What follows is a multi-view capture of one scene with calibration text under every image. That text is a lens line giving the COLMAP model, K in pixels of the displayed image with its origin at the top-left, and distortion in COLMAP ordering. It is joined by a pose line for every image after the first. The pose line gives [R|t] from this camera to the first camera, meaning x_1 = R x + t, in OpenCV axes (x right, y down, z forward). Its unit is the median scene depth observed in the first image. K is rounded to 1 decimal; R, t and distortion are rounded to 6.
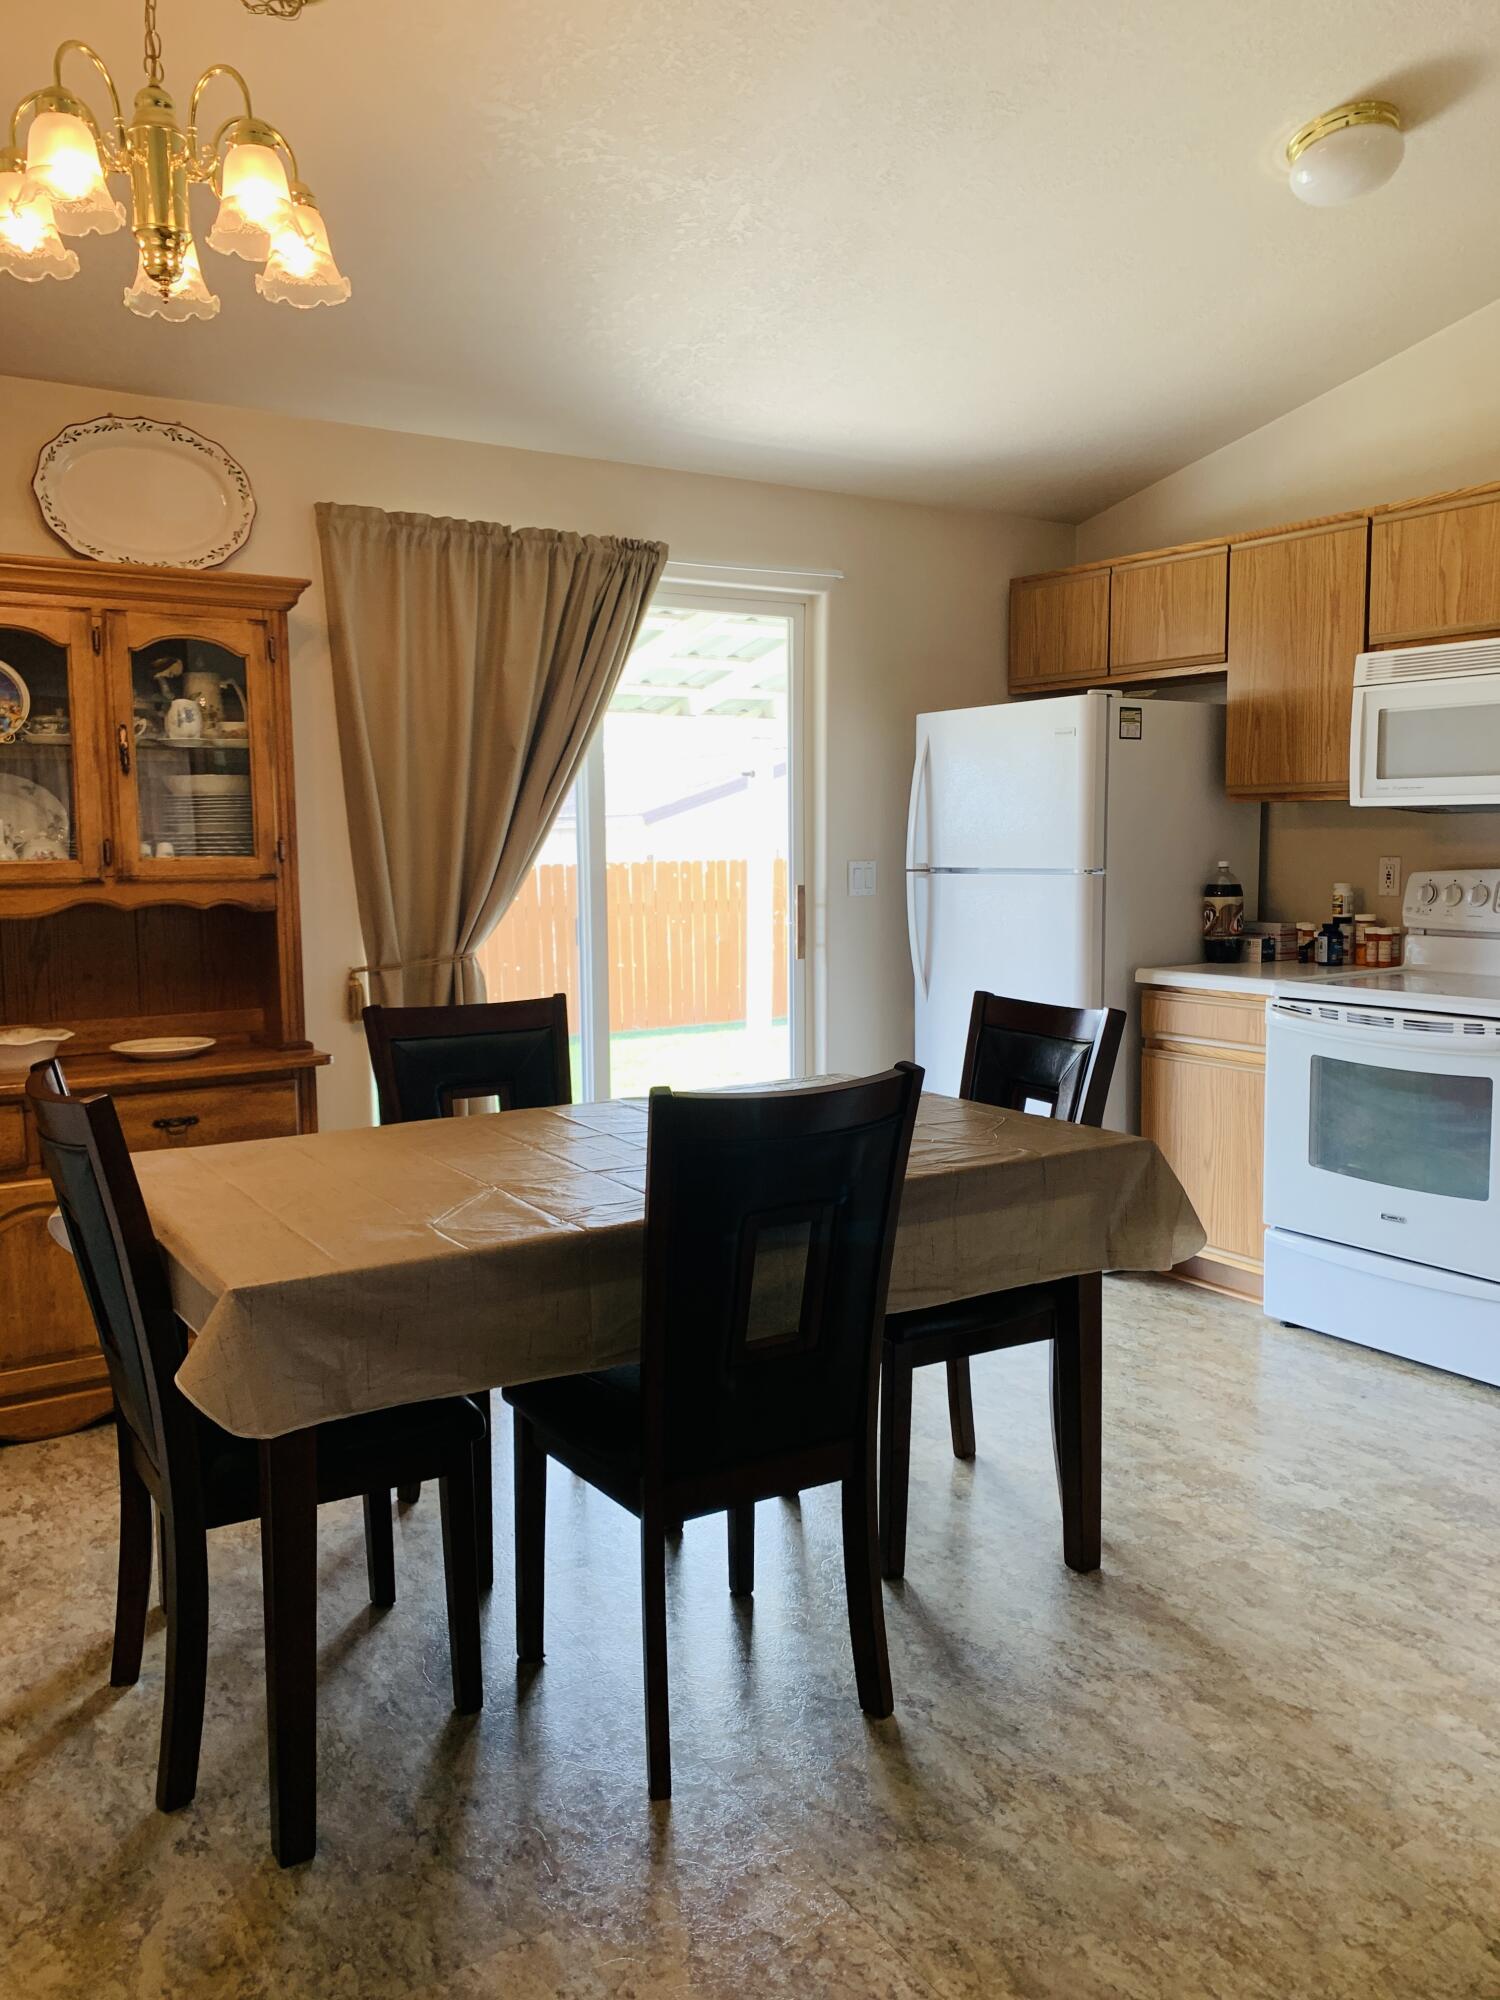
lens RADIAL K [[1539.6, 0, 750.0], [0, 1539.6, 1000.0], [0, 0, 1]] dist [0.003699, -0.001284]
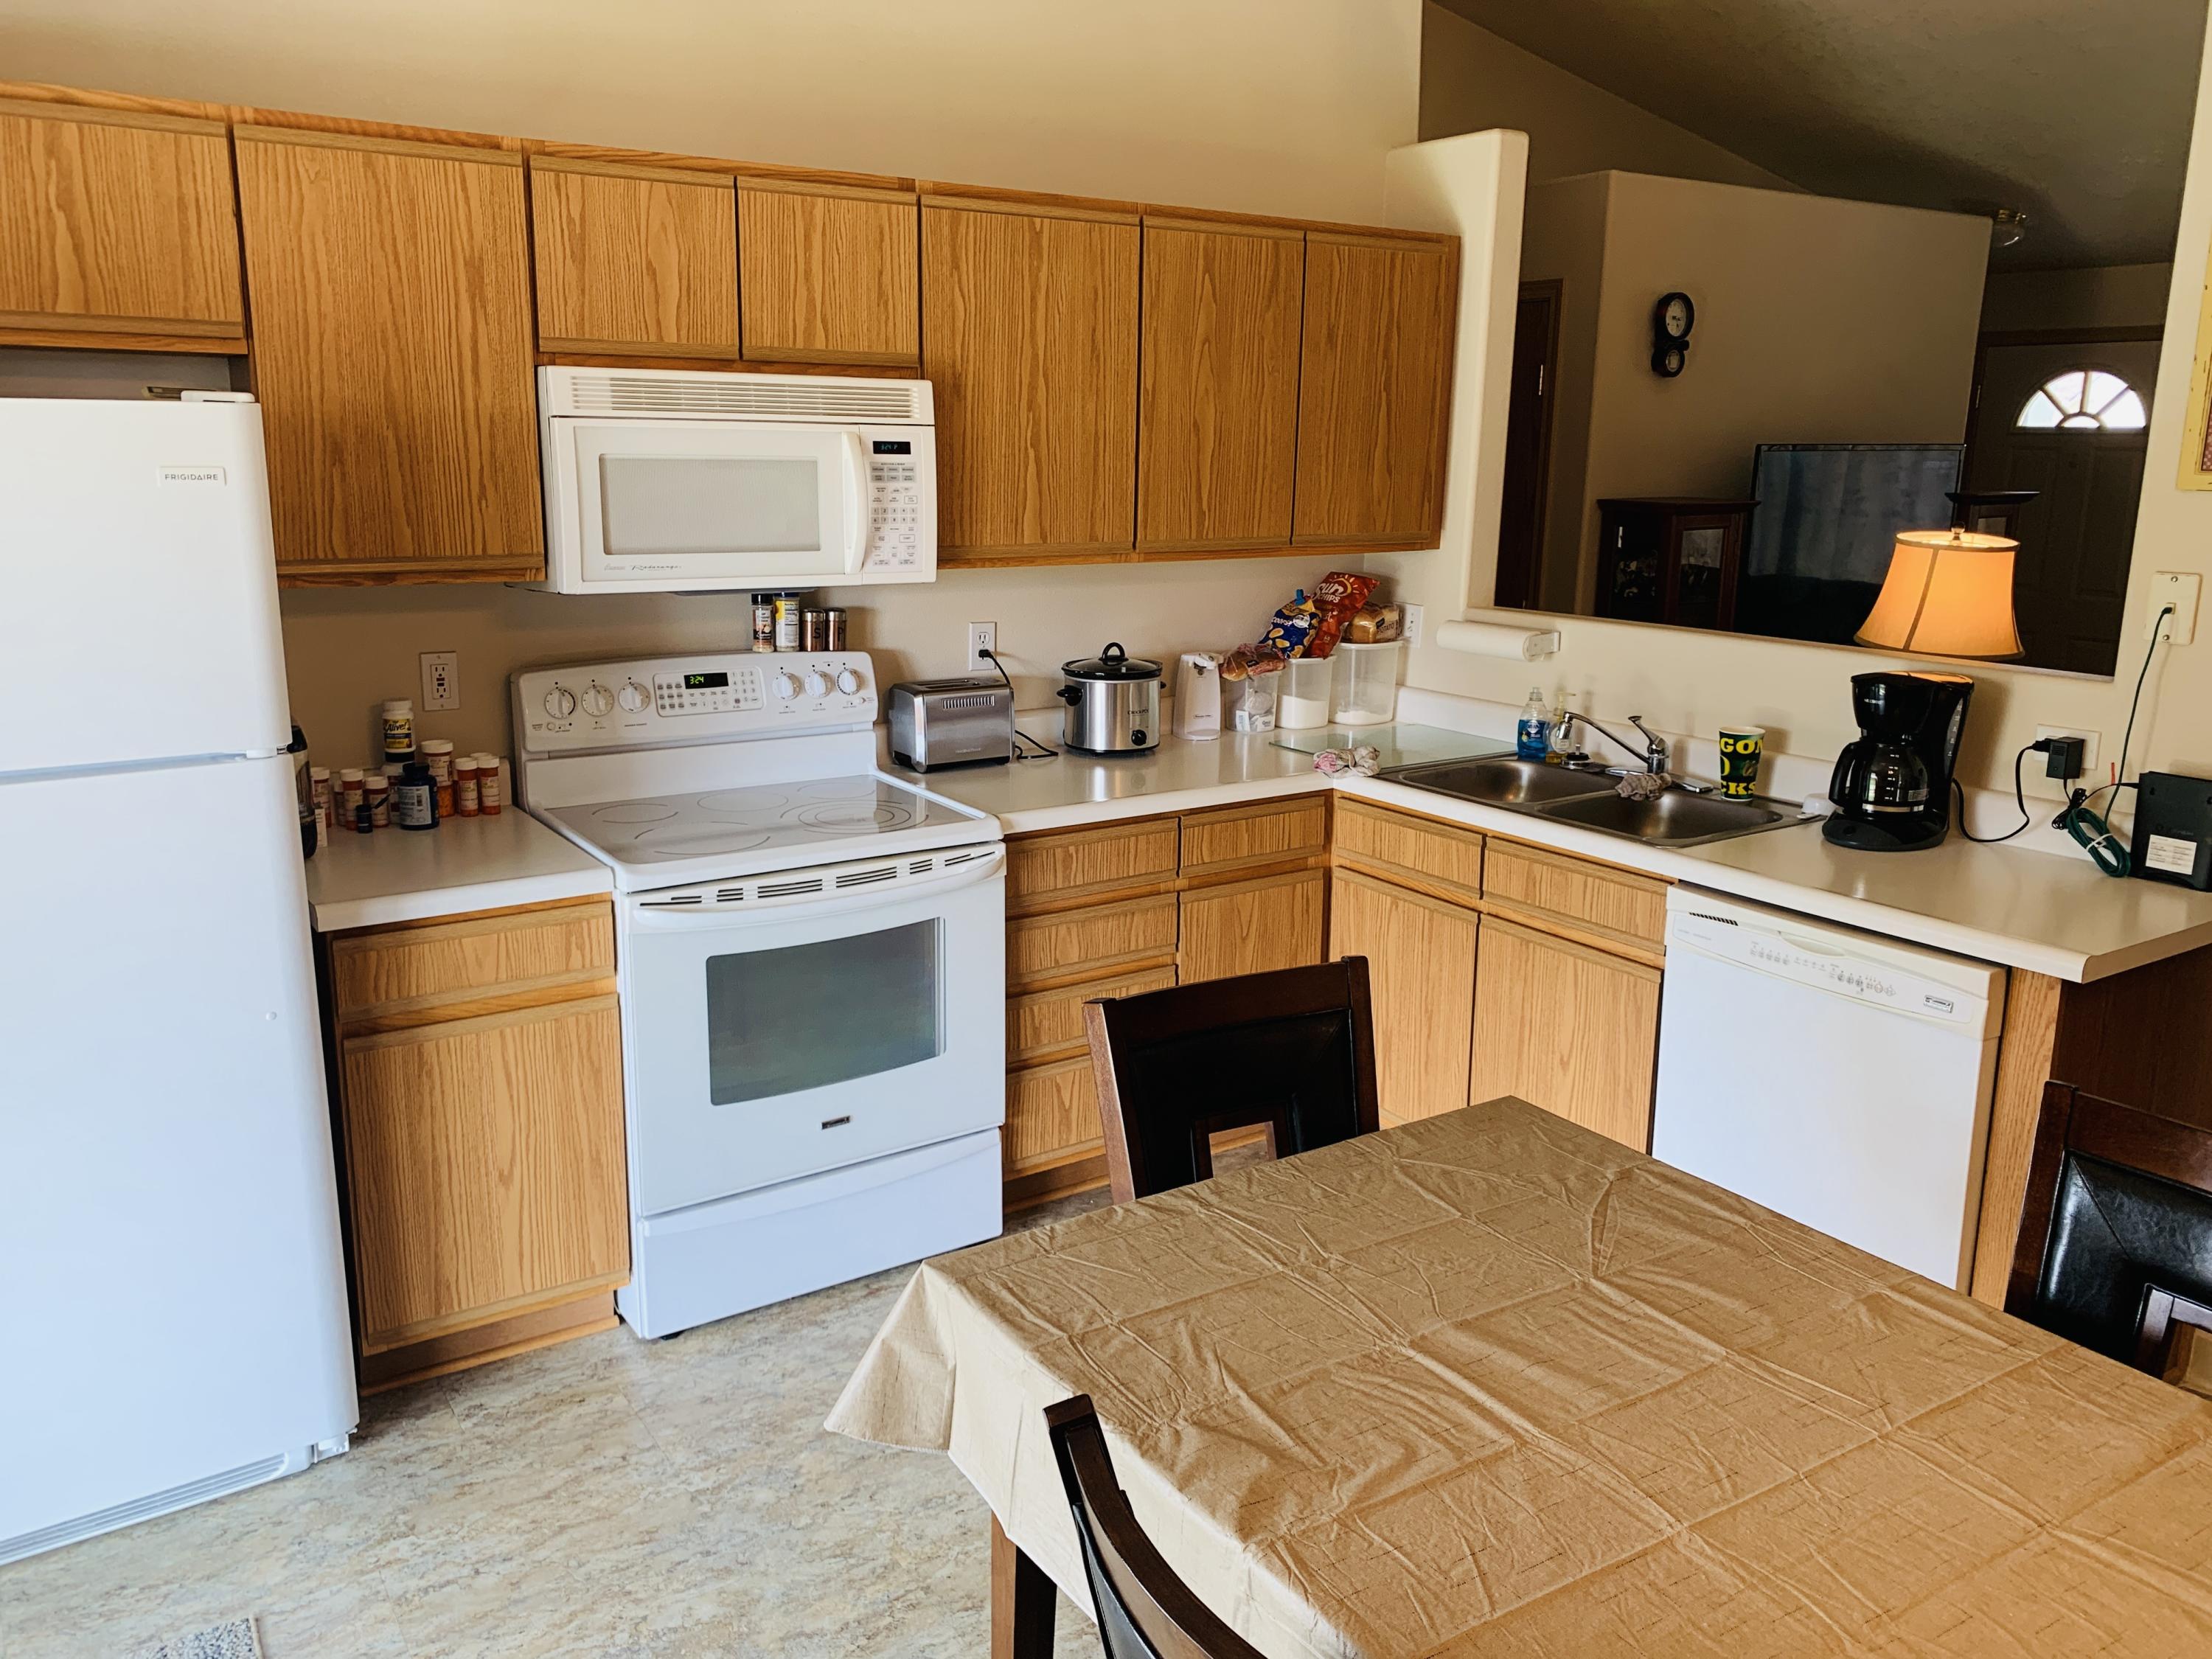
lens RADIAL K [[1639.5, 0, 1100.8], [0, 1639.5, 812.3], [0, 0, 1]] dist [0.083623, -0.140747]
pose [[0.003999, -0.207403, 0.978247, -0.401515], [0.102984, 0.973139, 0.205899, -0.185081], [-0.994675, 0.099921, 0.025251, 0.884548]]
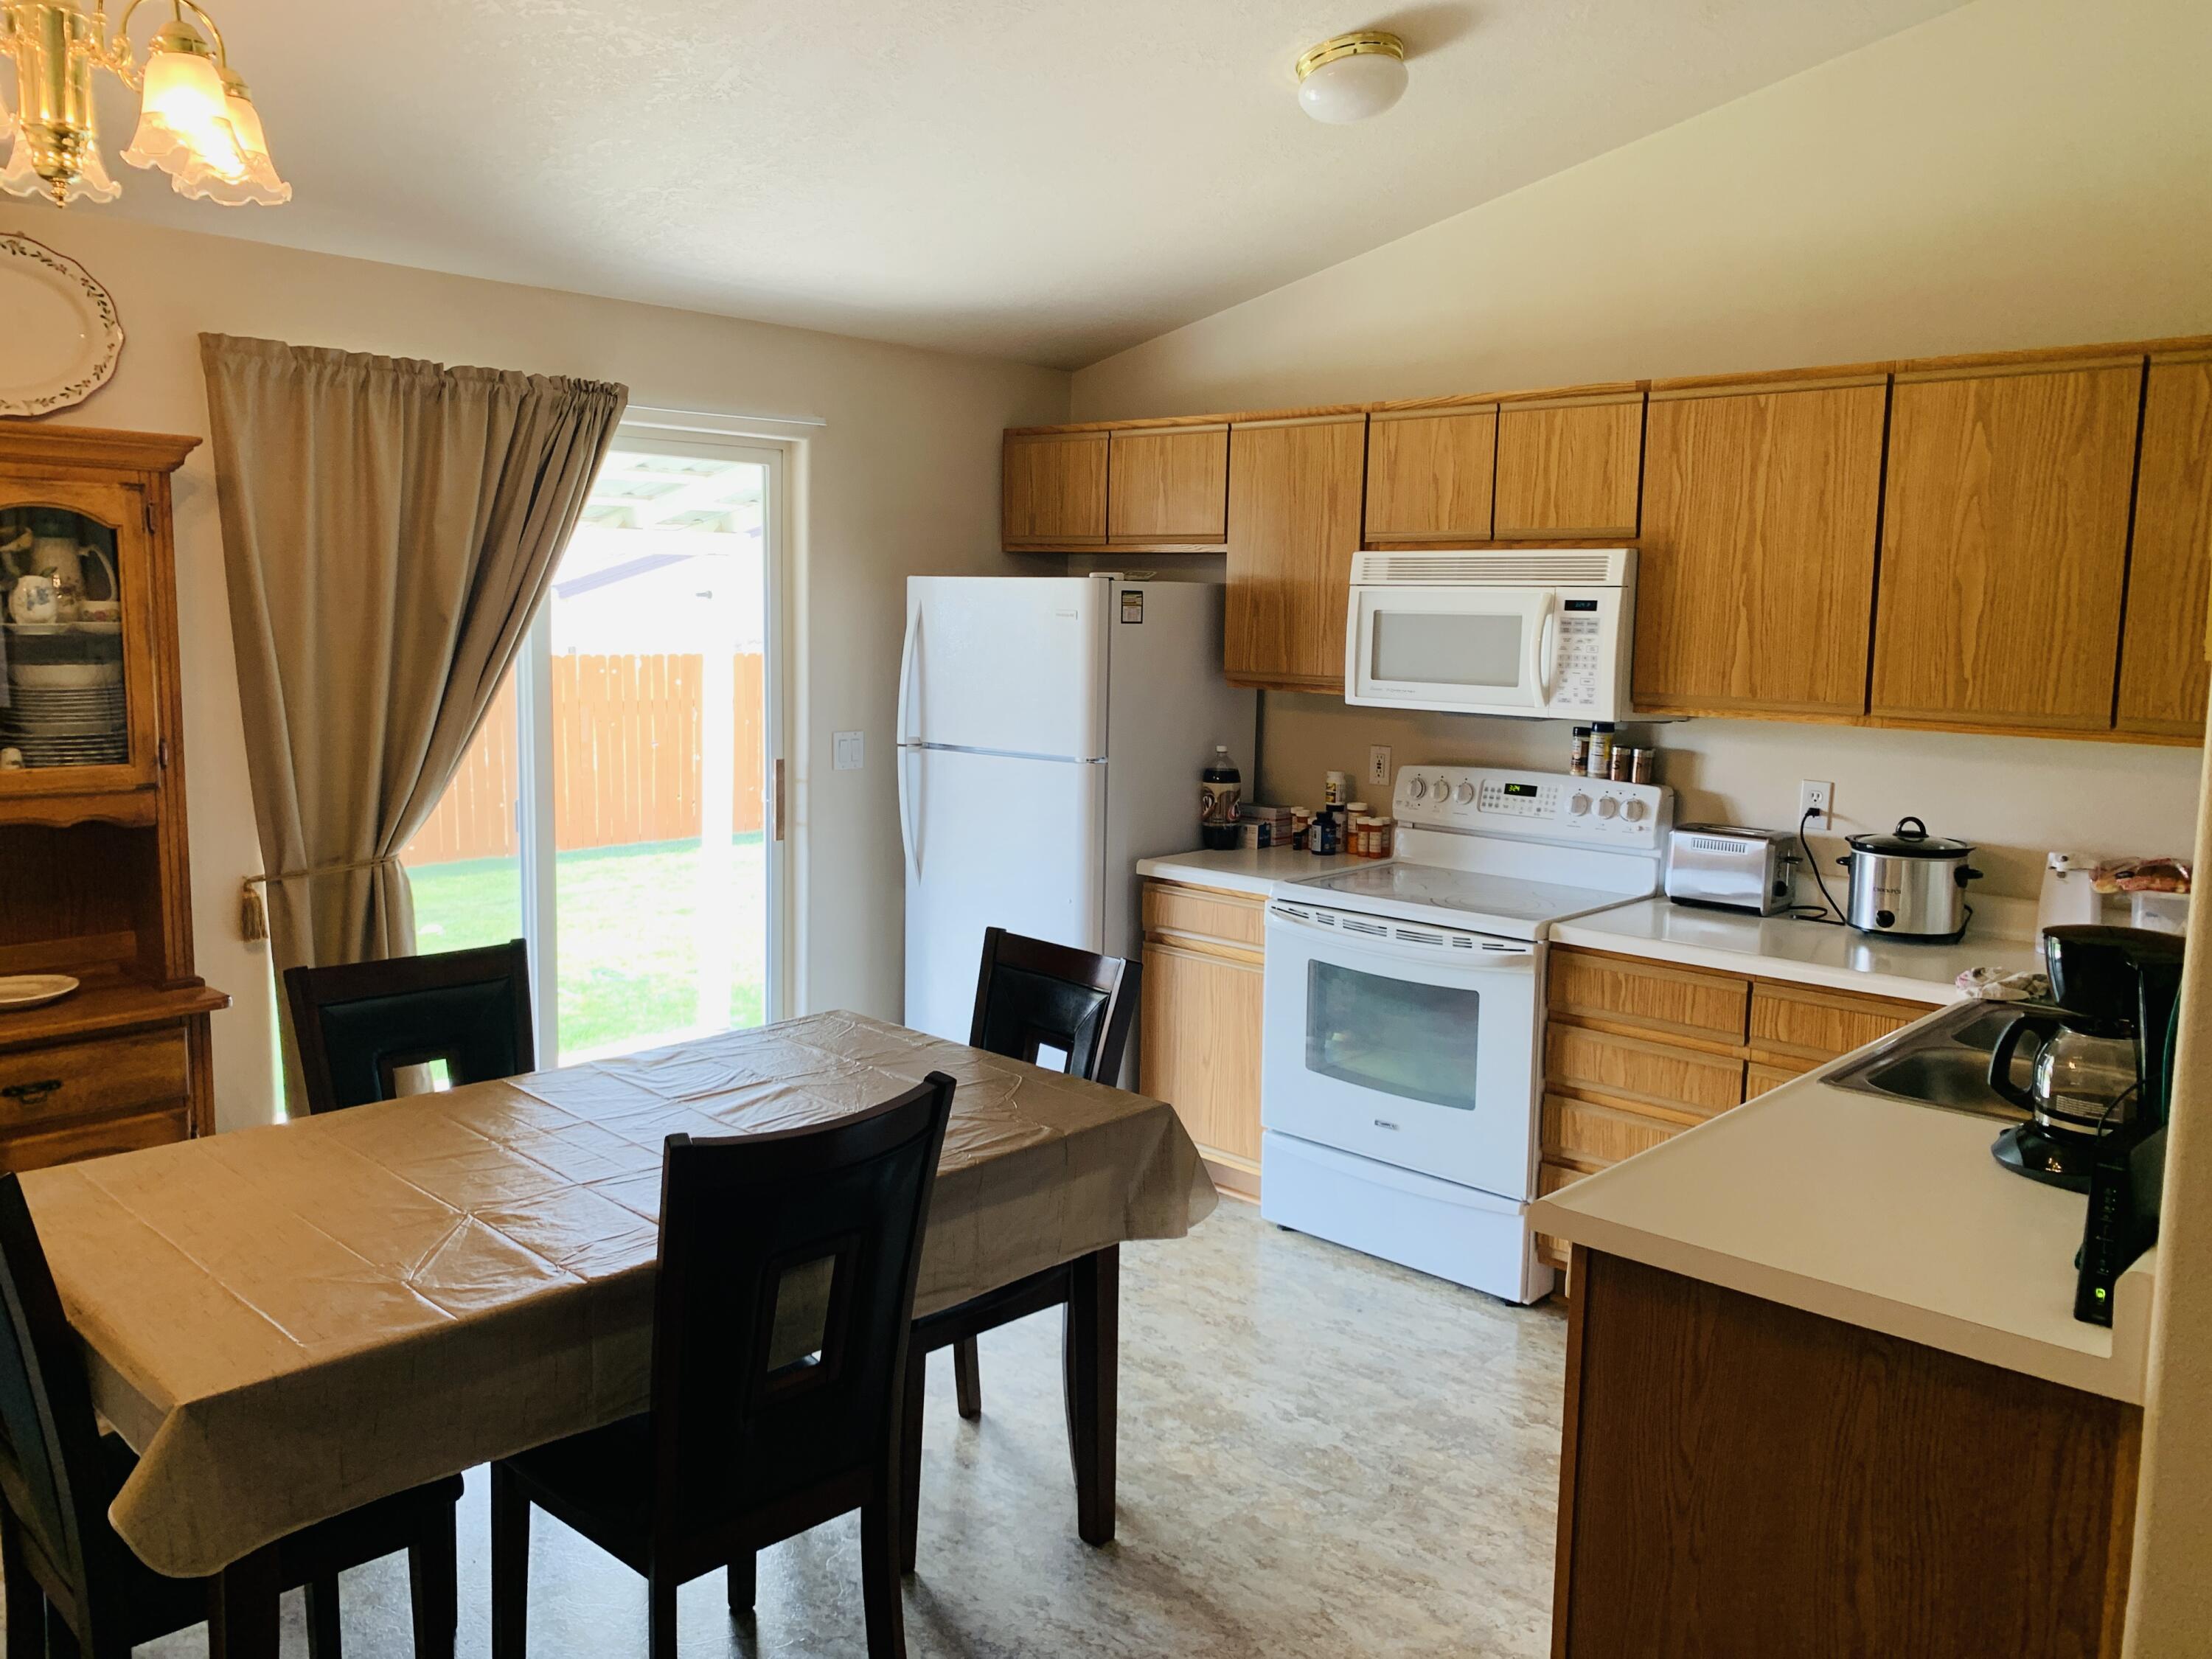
lens RADIAL K [[1702.8, 0, 1106.0], [0, 1702.8, 829.5], [0, 0, 1]] dist [0.003699, -0.001284]
pose [[0.970715, -0.001638, 0.240228, -0.027985], [-0.003109, 0.999807, 0.019379, -0.076914], [-0.240214, -0.019558, 0.970523, -0.030904]]
